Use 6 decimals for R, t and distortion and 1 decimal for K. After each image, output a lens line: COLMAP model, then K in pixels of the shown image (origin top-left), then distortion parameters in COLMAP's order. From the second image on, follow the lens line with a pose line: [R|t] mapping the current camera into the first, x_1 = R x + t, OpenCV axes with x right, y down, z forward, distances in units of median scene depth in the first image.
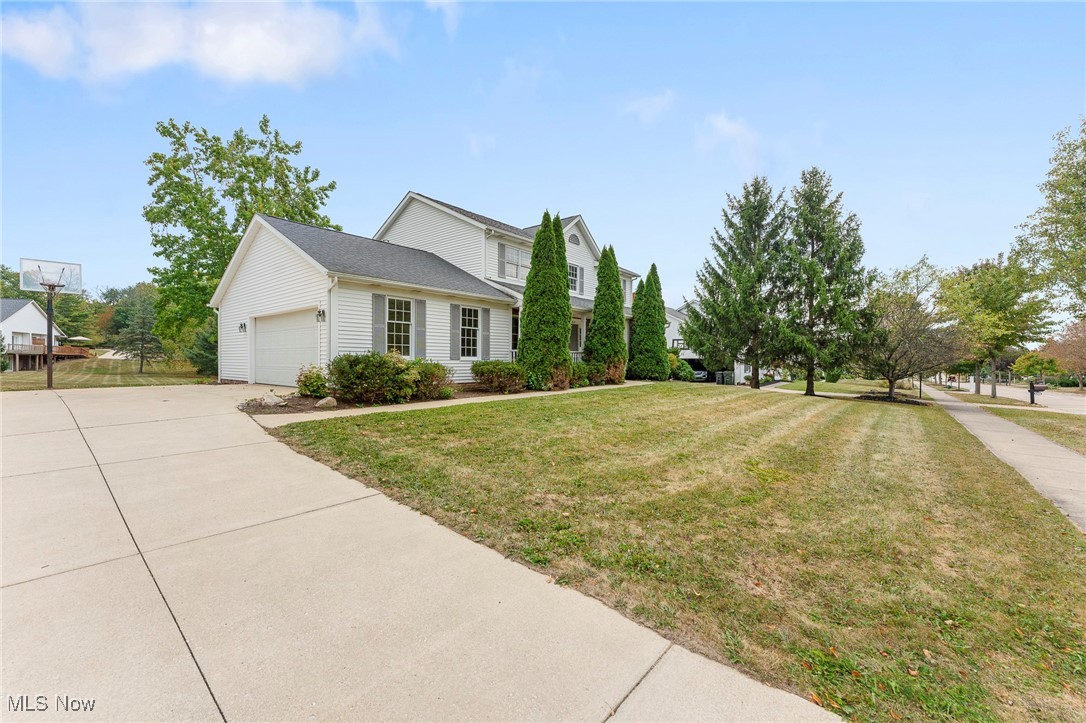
lens RADIAL K [[430.4, 0, 543.0], [0, 430.4, 361.5], [0, 0, 1]] dist [0.000541, 0.000550]
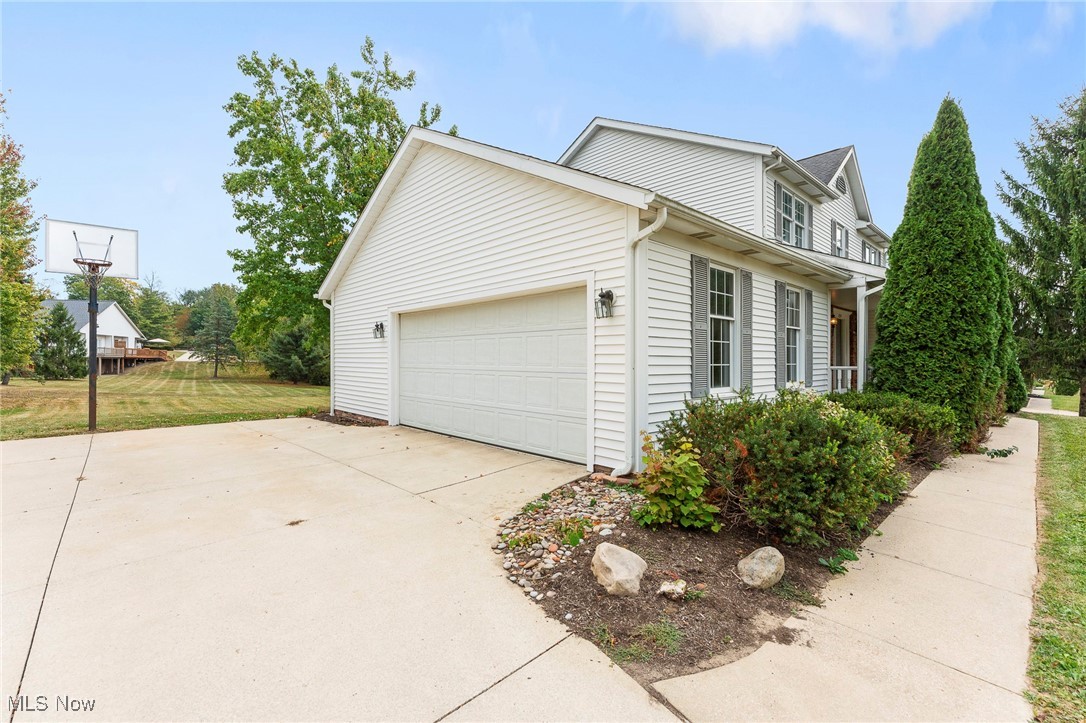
lens RADIAL K [[464.0, 0, 543.0], [0, 464.0, 361.5], [0, 0, 1]] dist [0.013537, -0.000091]
pose [[0.990532, 0.002125, -0.137269, -0.261148], [-0.002351, 0.999996, -0.001485, -0.024172], [0.137265, 0.001793, 0.990533, 0.268176]]
